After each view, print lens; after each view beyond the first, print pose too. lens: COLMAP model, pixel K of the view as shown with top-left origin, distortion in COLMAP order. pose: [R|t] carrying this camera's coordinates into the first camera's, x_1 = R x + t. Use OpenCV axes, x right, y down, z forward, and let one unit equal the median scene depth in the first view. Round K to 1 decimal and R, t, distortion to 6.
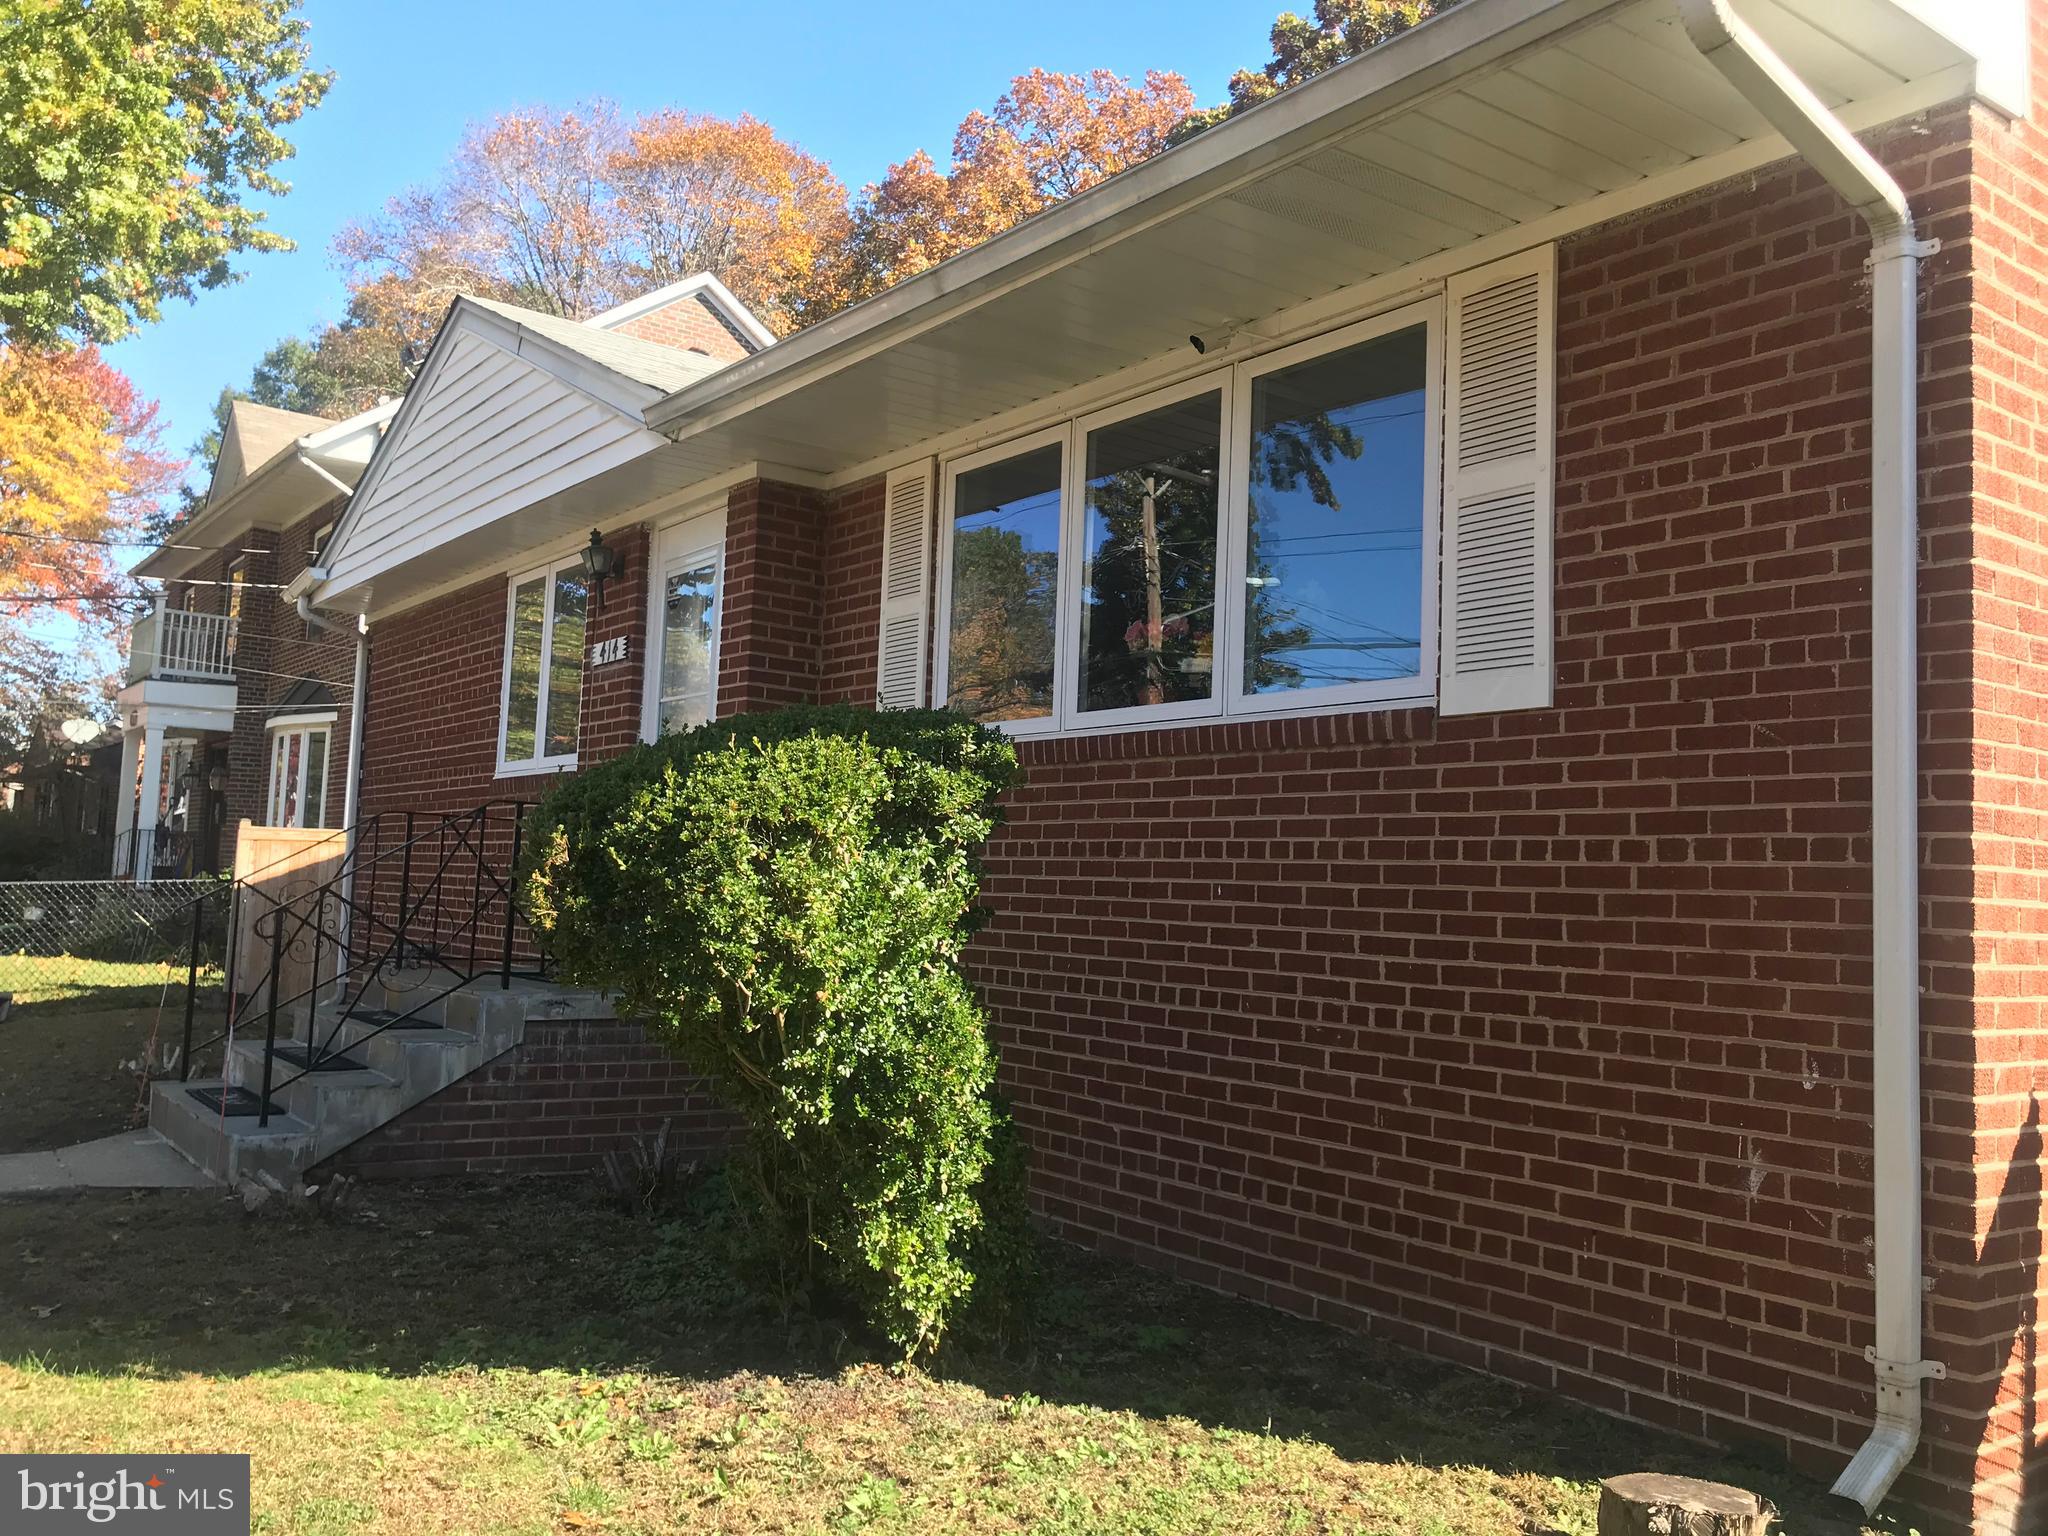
lens RADIAL K [[1718.7, 0, 1019.2], [0, 1718.7, 760.9], [0, 0, 1]] dist [0.109209, -0.255405]
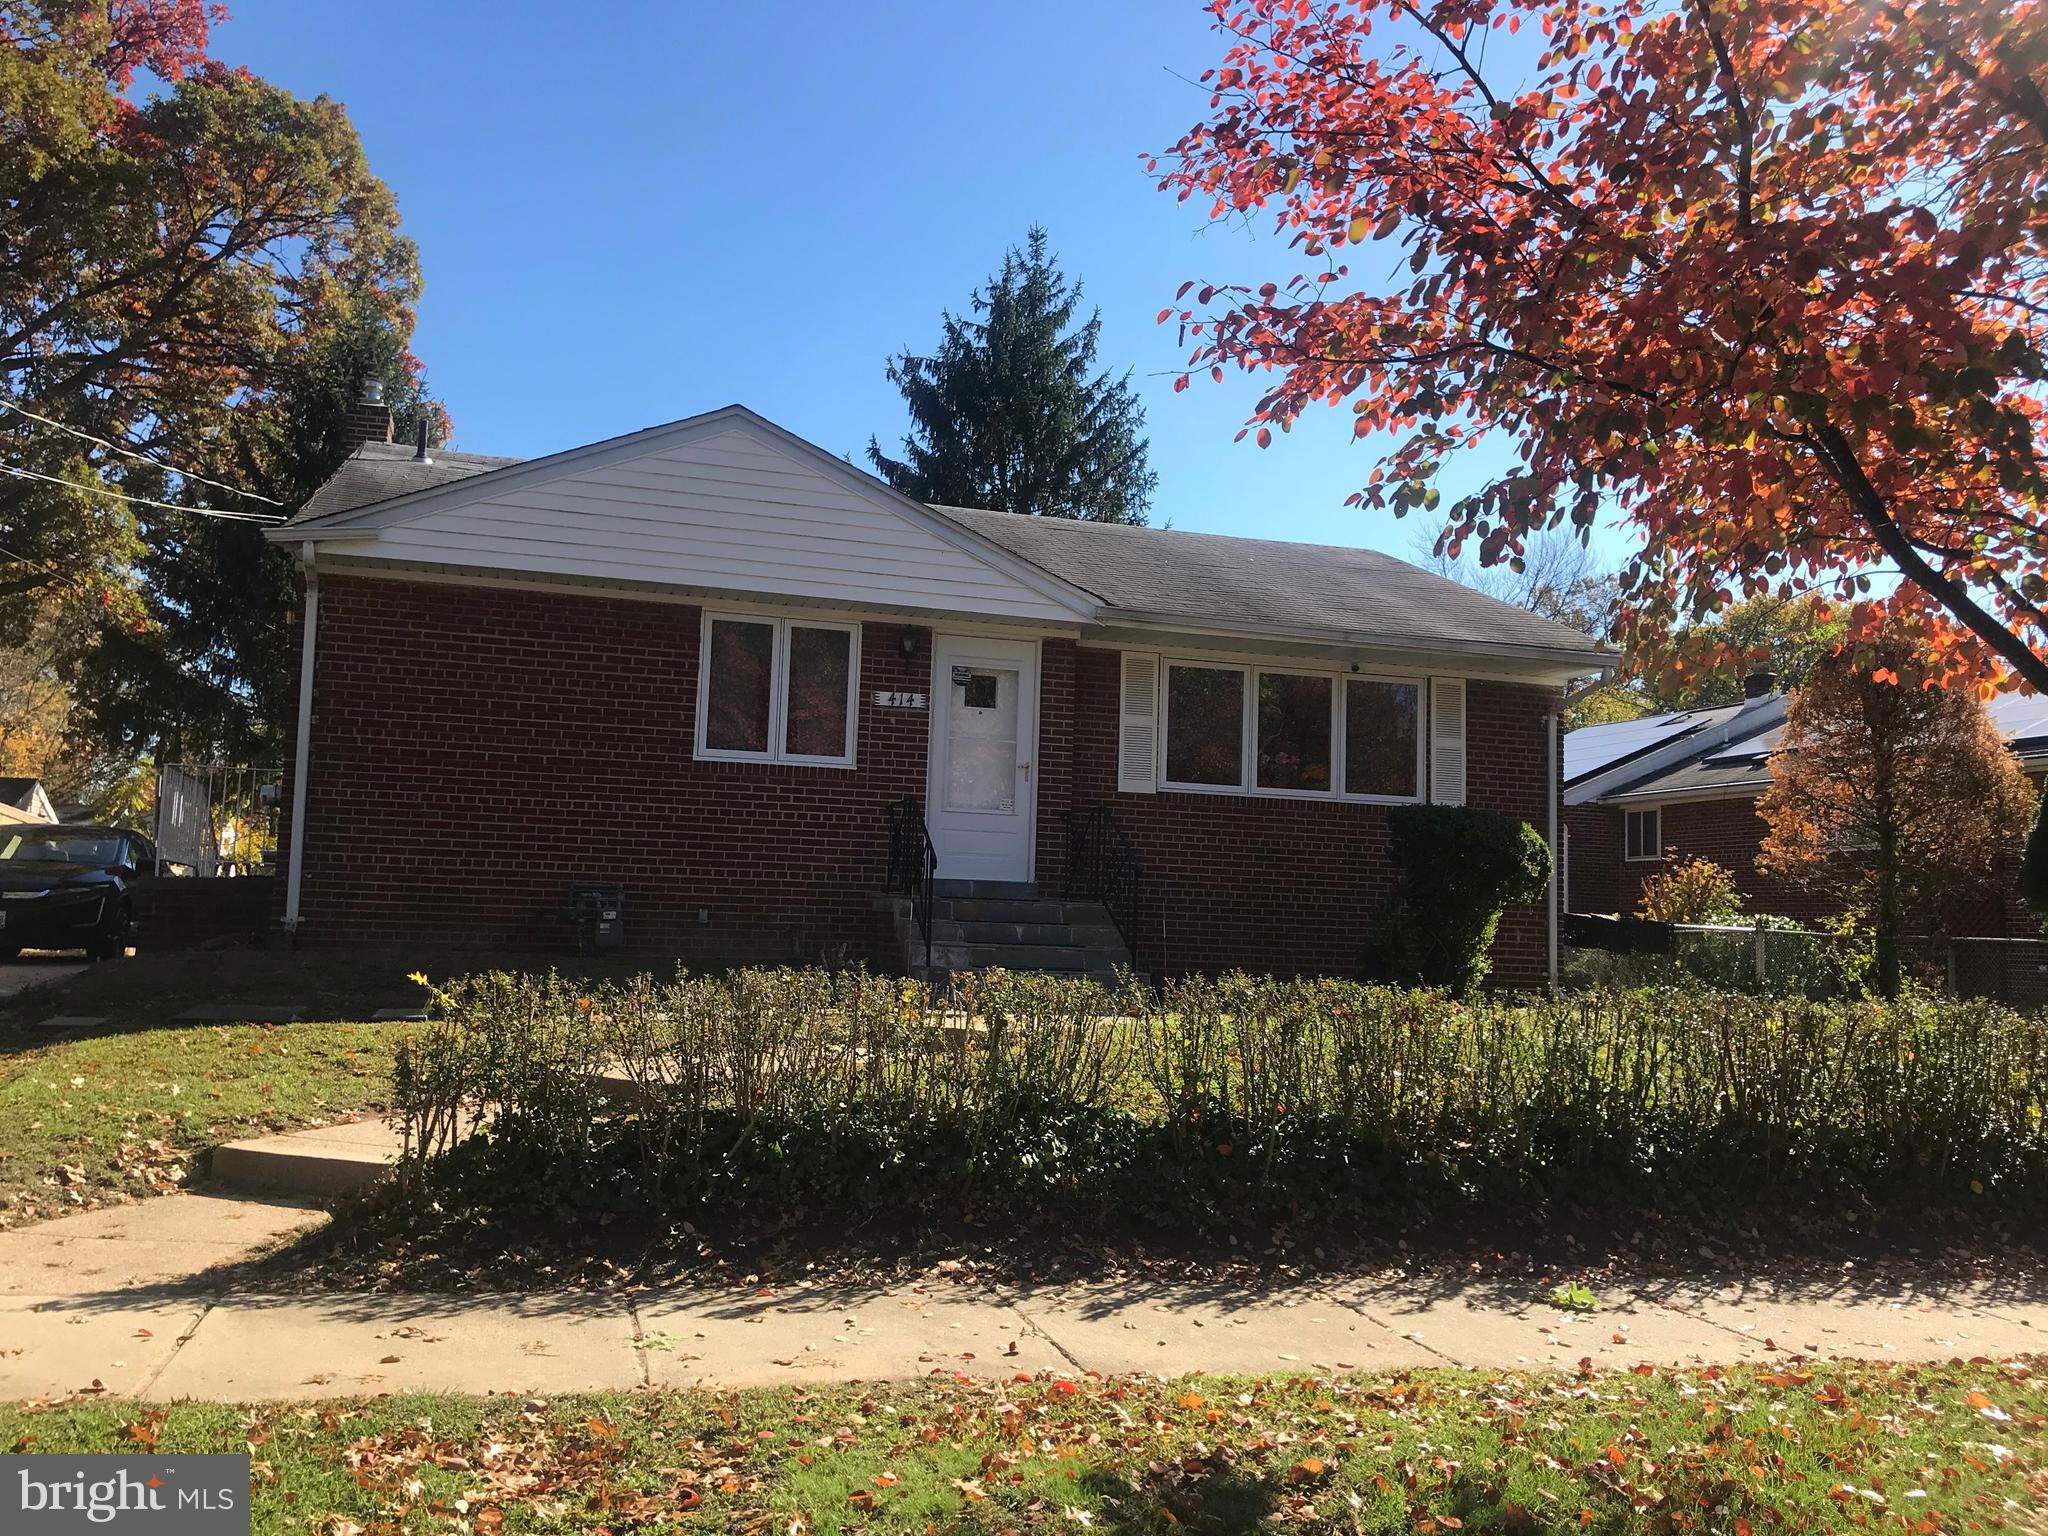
lens RADIAL K [[1718.7, 0, 1019.2], [0, 1718.7, 760.9], [0, 0, 1]] dist [0.109209, -0.255405]
pose [[0.300899, 0.062186, 0.951626, -2.797701], [-0.093680, 0.994973, -0.035398, 0.062855], [-0.949044, -0.078498, 0.305212, 0.666466]]
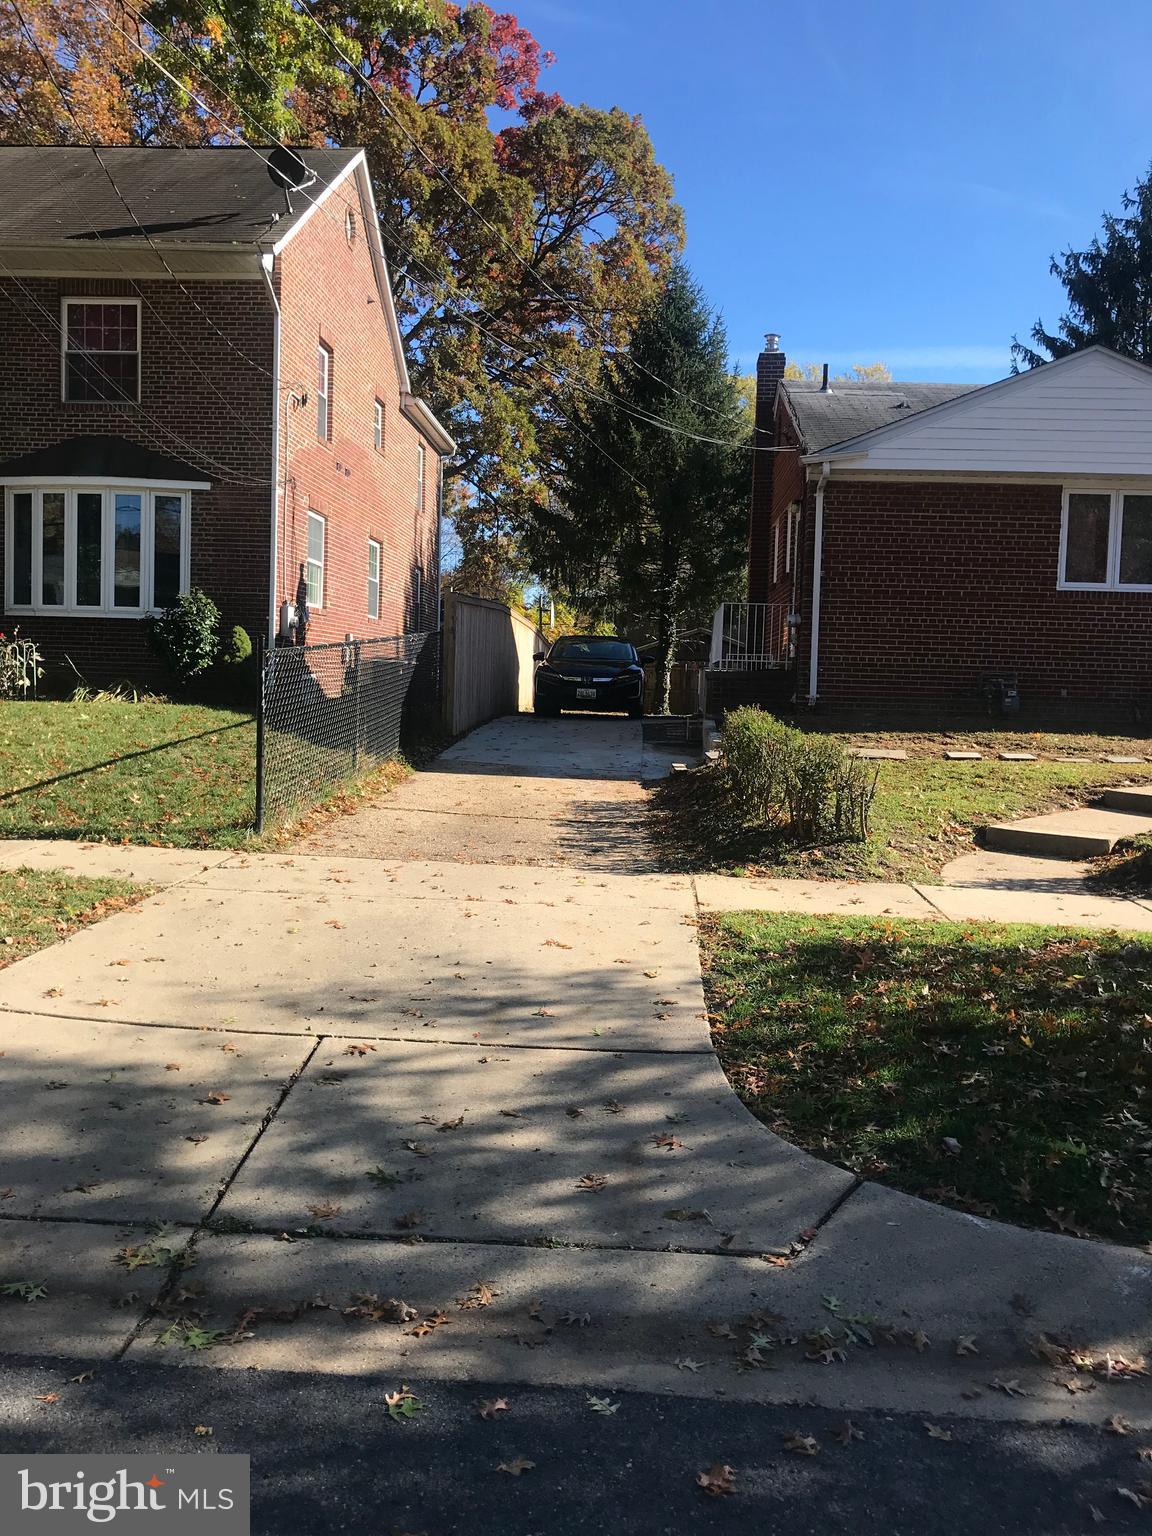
lens RADIAL K [[1320.4, 0, 576.1], [0, 1320.4, 769.6], [0, 0, 1]] dist [-0.010477, -0.014480]
pose [[0.617849, -0.071067, 0.783078, -3.531747], [-0.063996, 0.988058, 0.140162, 0.068836], [-0.783688, -0.136713, 0.605923, 0.926276]]
